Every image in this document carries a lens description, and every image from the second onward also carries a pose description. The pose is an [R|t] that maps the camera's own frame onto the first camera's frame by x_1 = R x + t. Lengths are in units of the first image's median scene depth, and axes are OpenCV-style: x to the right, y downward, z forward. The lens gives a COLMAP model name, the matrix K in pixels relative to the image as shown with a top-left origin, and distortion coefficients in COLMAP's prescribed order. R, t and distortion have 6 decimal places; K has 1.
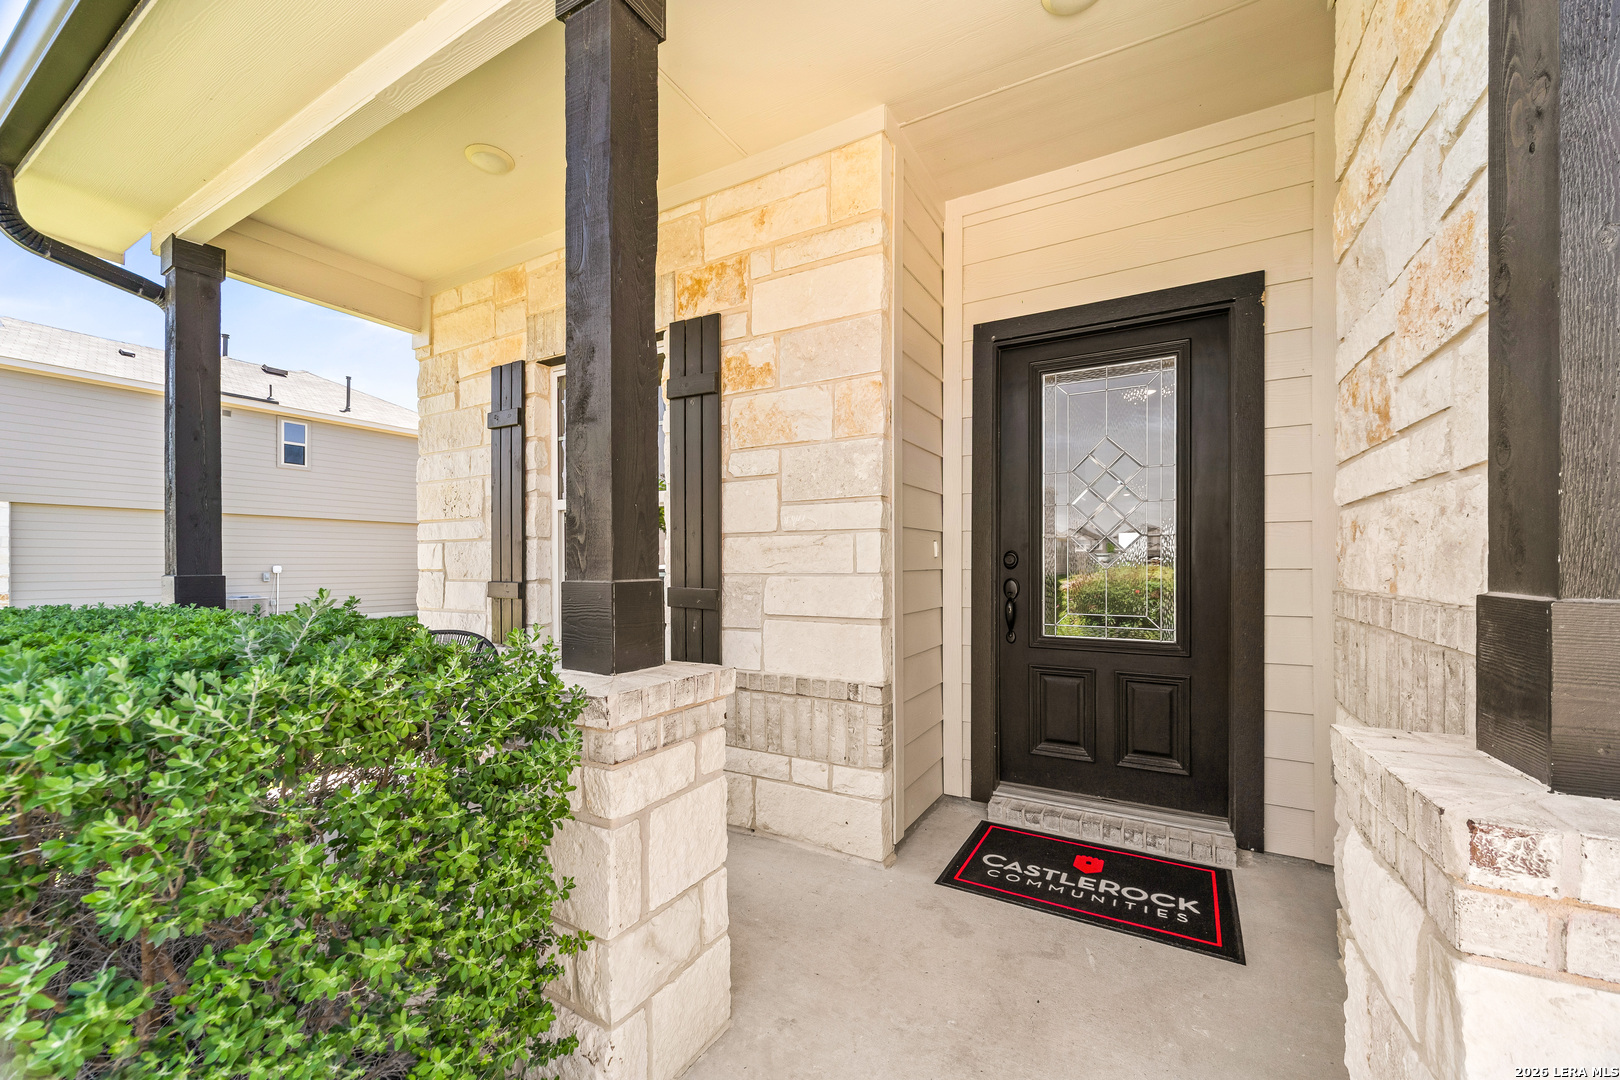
lens RADIAL K [[629.7, 0, 810.0], [0, 629.7, 540.0], [0, 0, 1]] dist [-0.000391, -0.000064]
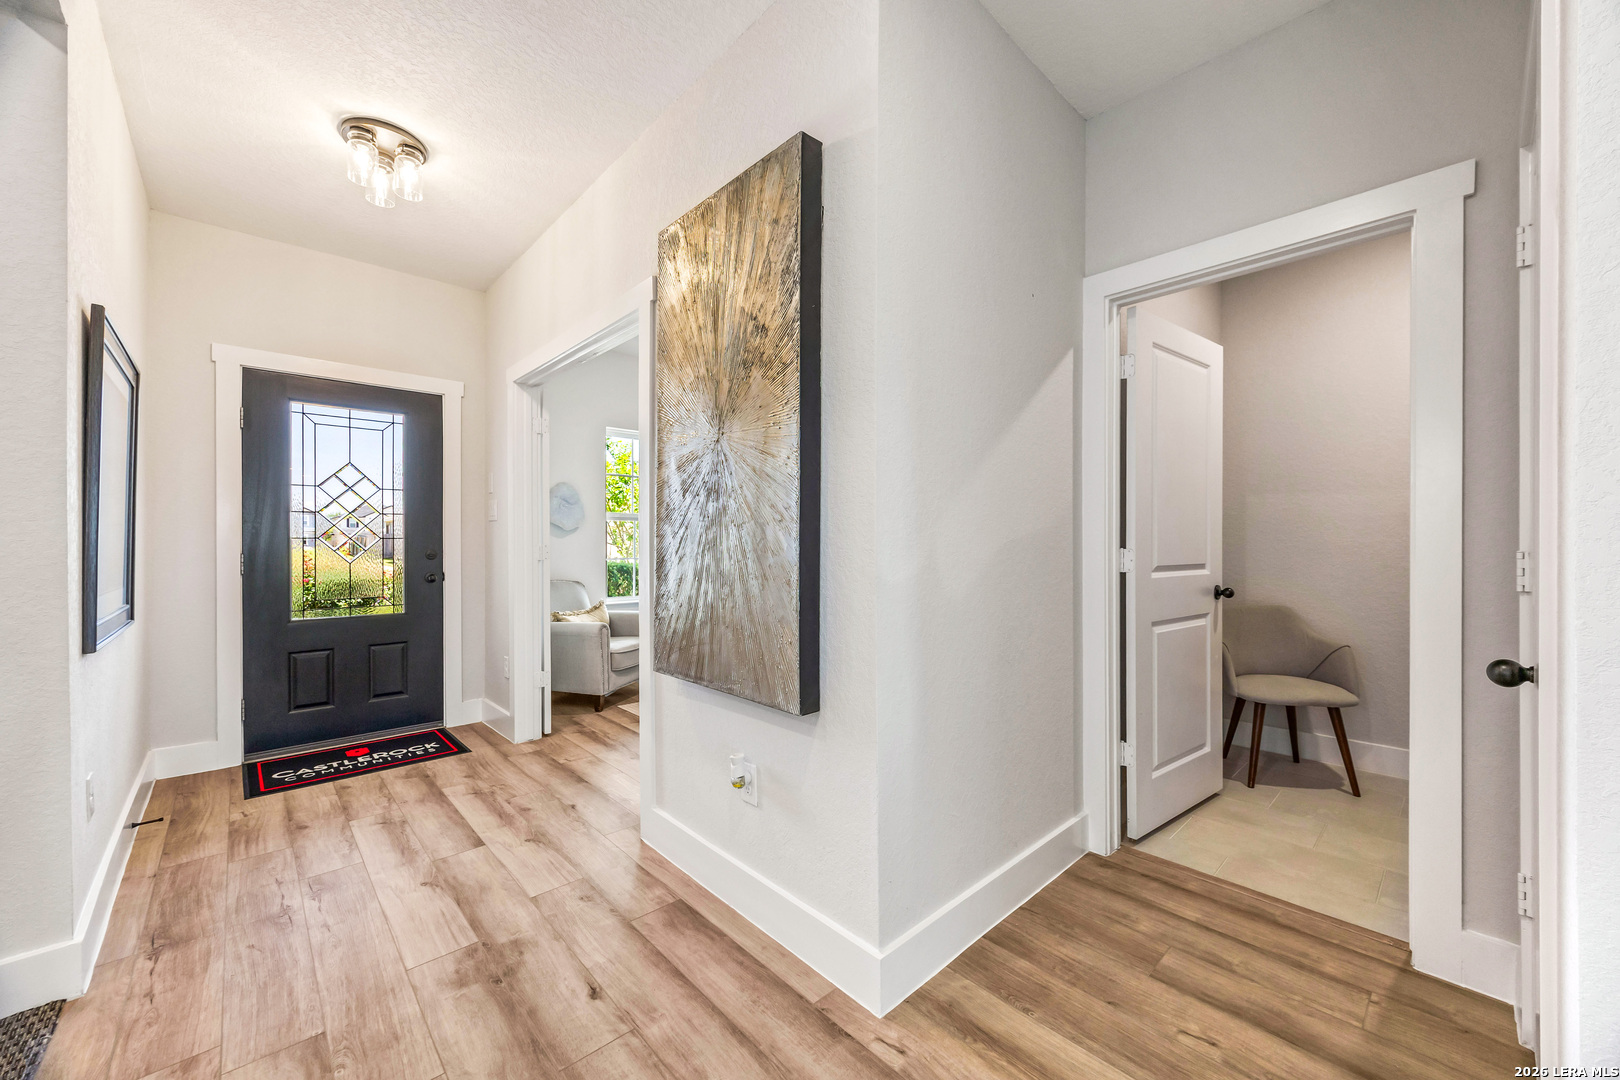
lens RADIAL K [[629.7, 0, 810.0], [0, 629.7, 540.0], [0, 0, 1]] dist [-0.000391, -0.000064]
pose [[0.306310, -0.000077, 0.951932, -0.637591], [-0.026846, 0.999602, 0.008719, -0.009013], [-0.951553, -0.028226, 0.306186, -0.426783]]
